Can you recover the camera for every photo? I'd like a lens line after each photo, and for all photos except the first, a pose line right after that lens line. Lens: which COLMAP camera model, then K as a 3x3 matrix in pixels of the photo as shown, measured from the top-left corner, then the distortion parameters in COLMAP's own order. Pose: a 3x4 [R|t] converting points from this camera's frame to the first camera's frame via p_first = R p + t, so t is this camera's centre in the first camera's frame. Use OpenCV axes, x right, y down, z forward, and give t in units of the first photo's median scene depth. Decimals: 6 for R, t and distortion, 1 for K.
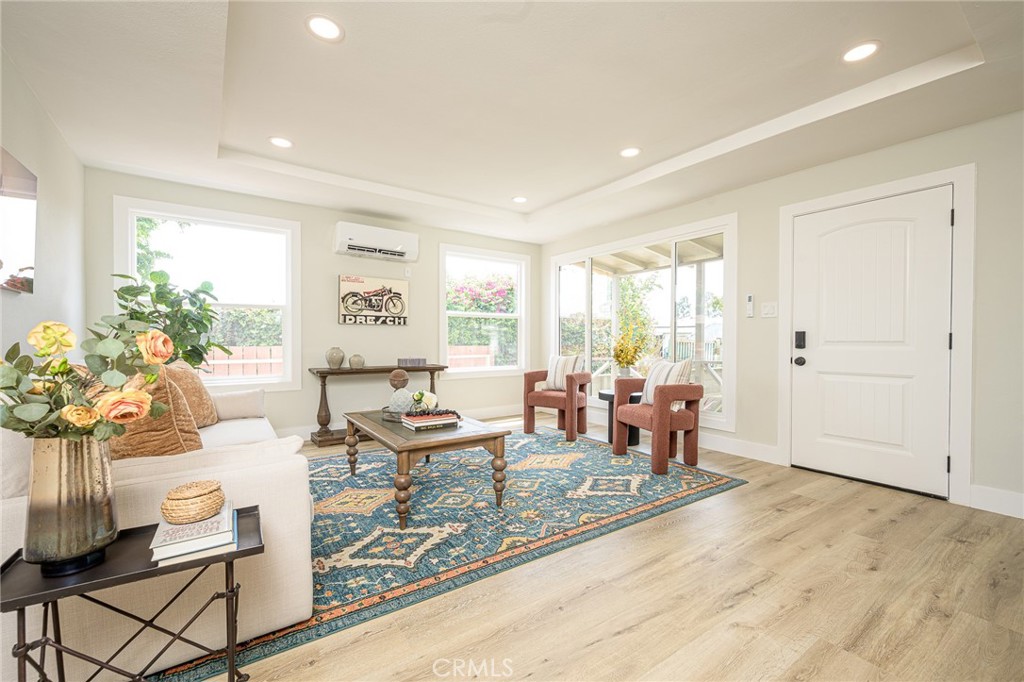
lens RADIAL K [[429.8, 0, 512.7], [0, 429.8, 343.1], [0, 0, 1]] dist [0.002609, 0.000413]
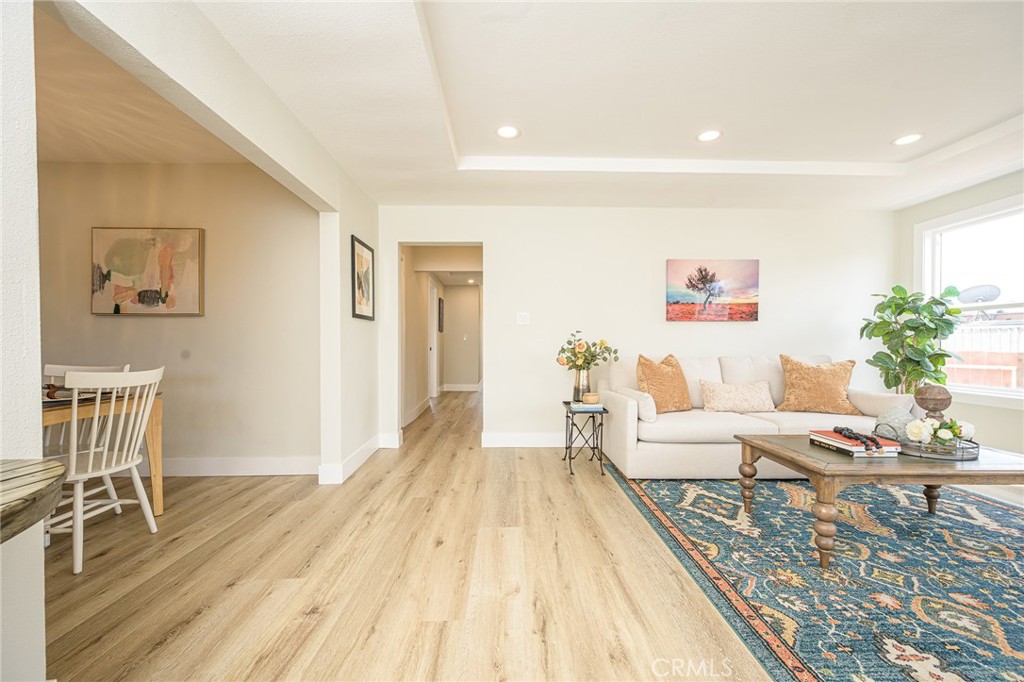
lens RADIAL K [[398.9, 0, 512.1], [0, 398.9, 343.4], [0, 0, 1]] dist [-0.003187, -0.000065]
pose [[-0.557075, -0.004202, -0.830451, 0.967698], [-0.008596, 0.999963, 0.000707, -0.005415], [0.830417, 0.007532, -0.557091, 1.078683]]
